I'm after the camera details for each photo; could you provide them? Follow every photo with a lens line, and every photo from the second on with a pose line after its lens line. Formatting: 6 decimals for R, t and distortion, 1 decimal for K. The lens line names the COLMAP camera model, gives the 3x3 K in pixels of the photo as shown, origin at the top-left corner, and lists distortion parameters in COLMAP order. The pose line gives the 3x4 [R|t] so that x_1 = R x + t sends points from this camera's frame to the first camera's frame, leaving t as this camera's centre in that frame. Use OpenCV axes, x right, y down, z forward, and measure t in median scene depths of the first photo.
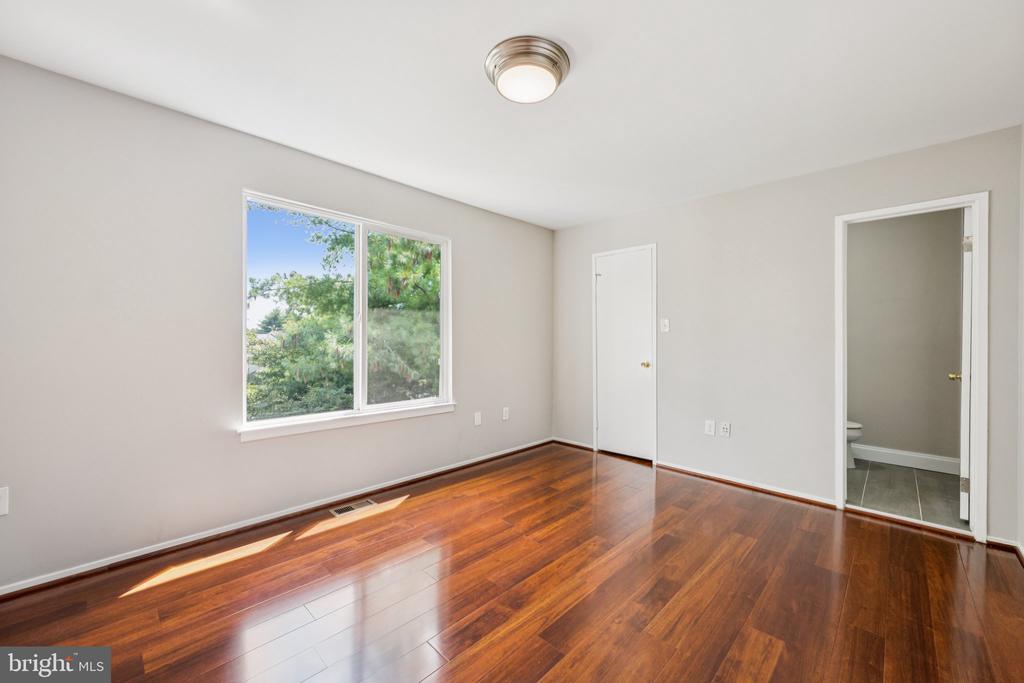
lens RADIAL K [[405.2, 0, 513.6], [0, 405.2, 343.8], [0, 0, 1]] dist [0.008391, -0.000462]
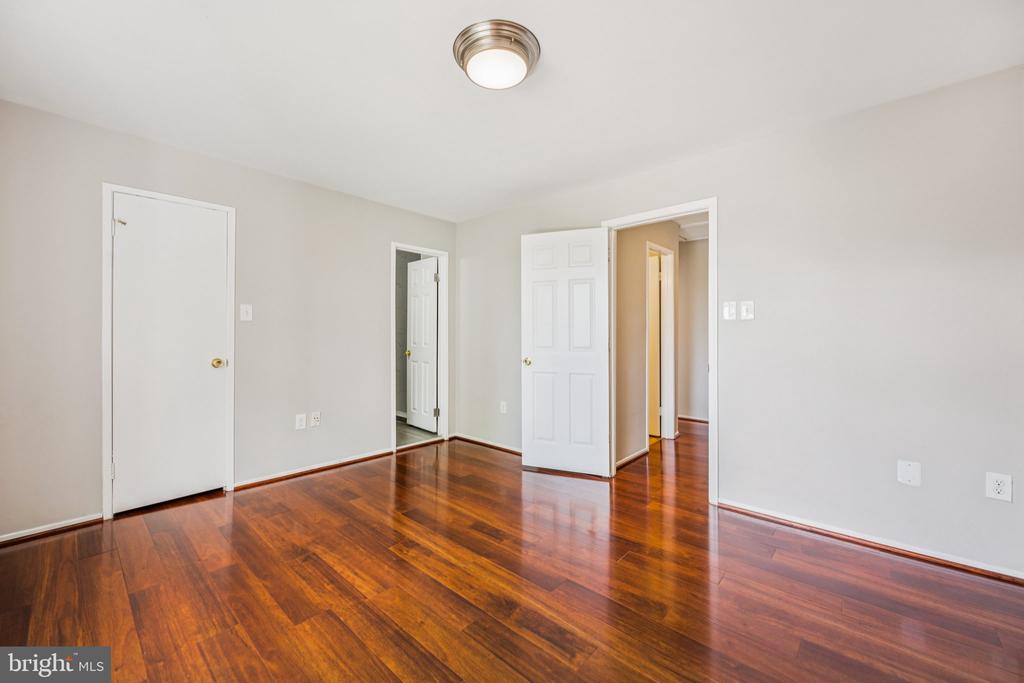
lens RADIAL K [[405.2, 0, 514.4], [0, 405.2, 331.9], [0, 0, 1]] dist [0.008391, -0.000462]
pose [[-0.032592, -0.002260, 0.999466, -0.584029], [0.004644, 0.999986, 0.002412, -0.008005], [-0.999458, 0.004720, -0.032581, 0.616390]]
